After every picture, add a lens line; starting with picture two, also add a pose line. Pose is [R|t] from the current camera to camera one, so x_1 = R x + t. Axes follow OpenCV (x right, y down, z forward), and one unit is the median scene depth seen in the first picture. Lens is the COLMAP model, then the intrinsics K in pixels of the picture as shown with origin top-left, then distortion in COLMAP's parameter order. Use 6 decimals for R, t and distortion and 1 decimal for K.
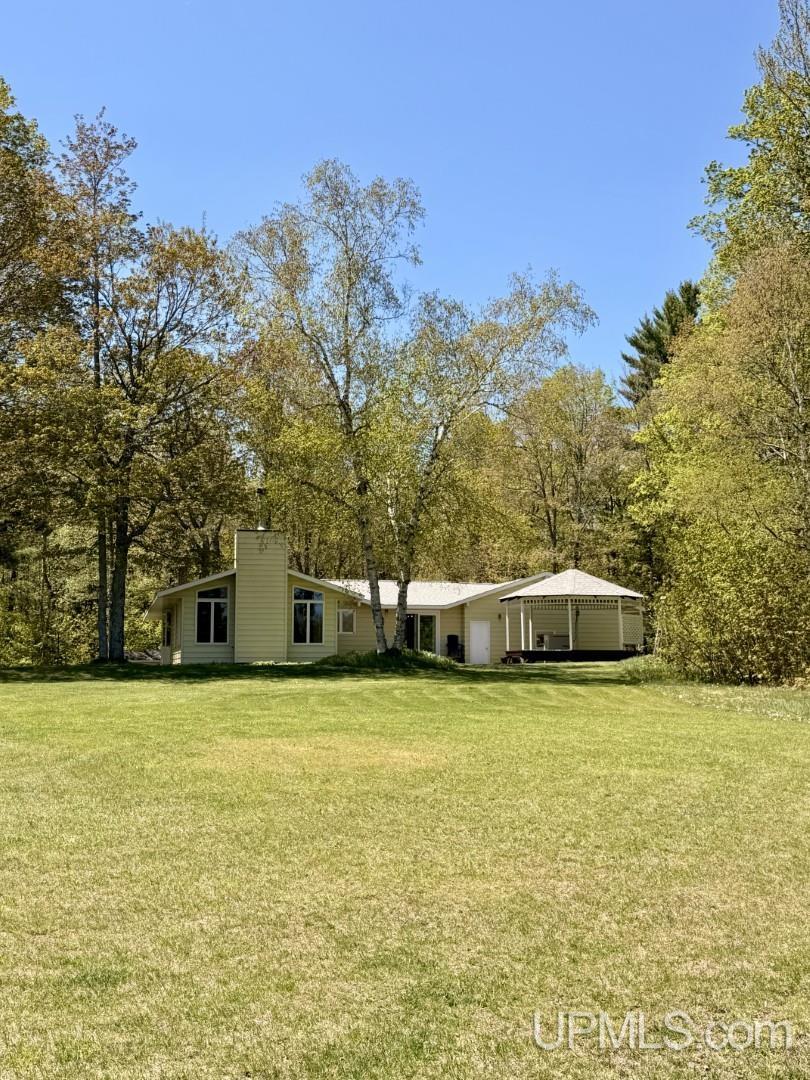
lens RADIAL K [[1342.9, 0, 405.0], [0, 1342.9, 540.0], [0, 0, 1]] dist [0.011530, 0.003507]
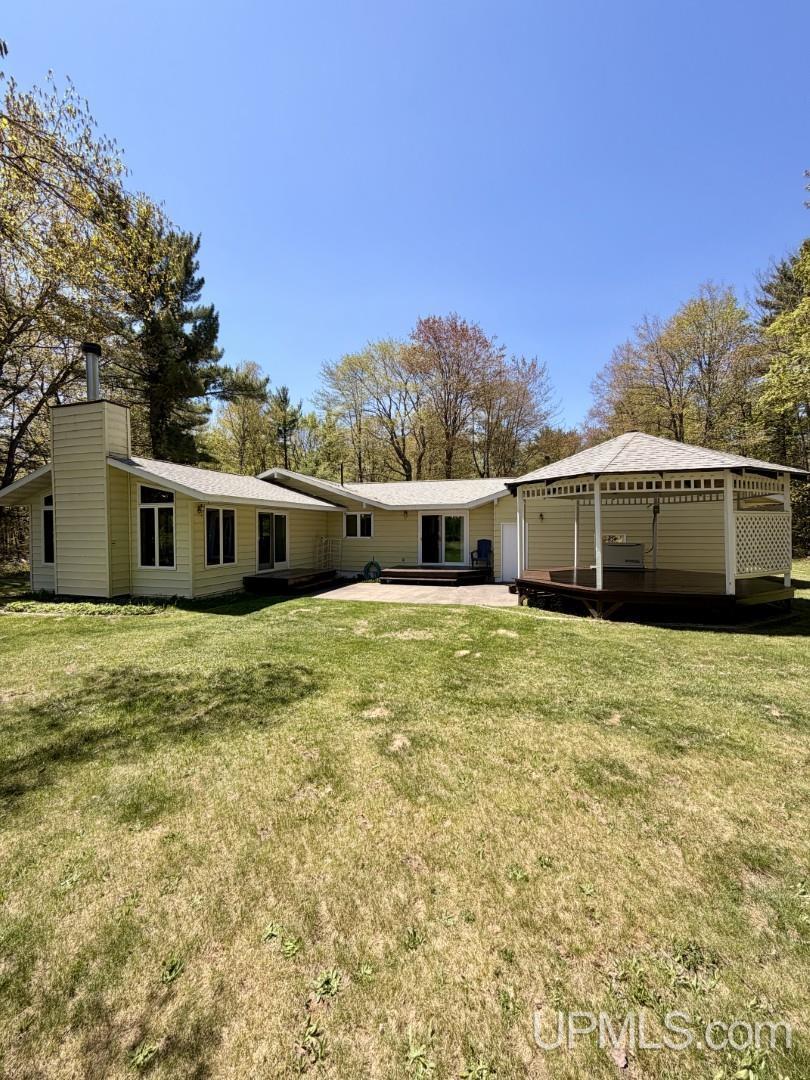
lens RADIAL K [[429.6, 0, 404.8], [0, 429.6, 538.0], [0, 0, 1]] dist [-0.000385, -0.000365]
pose [[0.867111, 0.007763, -0.498054, 0.137404], [0.052657, 0.992847, 0.107151, 0.042693], [0.495324, -0.119138, 0.860500, 0.821399]]
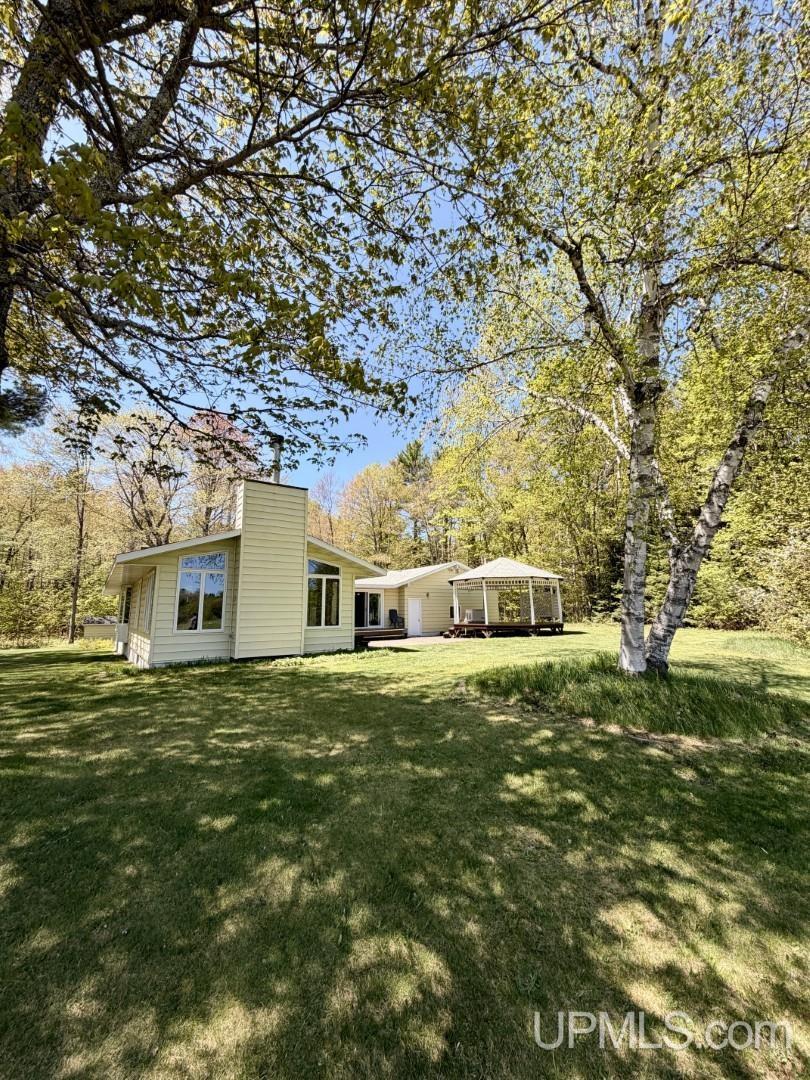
lens RADIAL K [[429.6, 0, 404.8], [0, 429.6, 538.0], [0, 0, 1]] dist [-0.000385, -0.000365]
pose [[0.920371, 0.050058, 0.387829, -0.123849], [-0.018148, 0.996172, -0.085509, 0.041249], [-0.390625, 0.071662, 0.917756, 0.685262]]
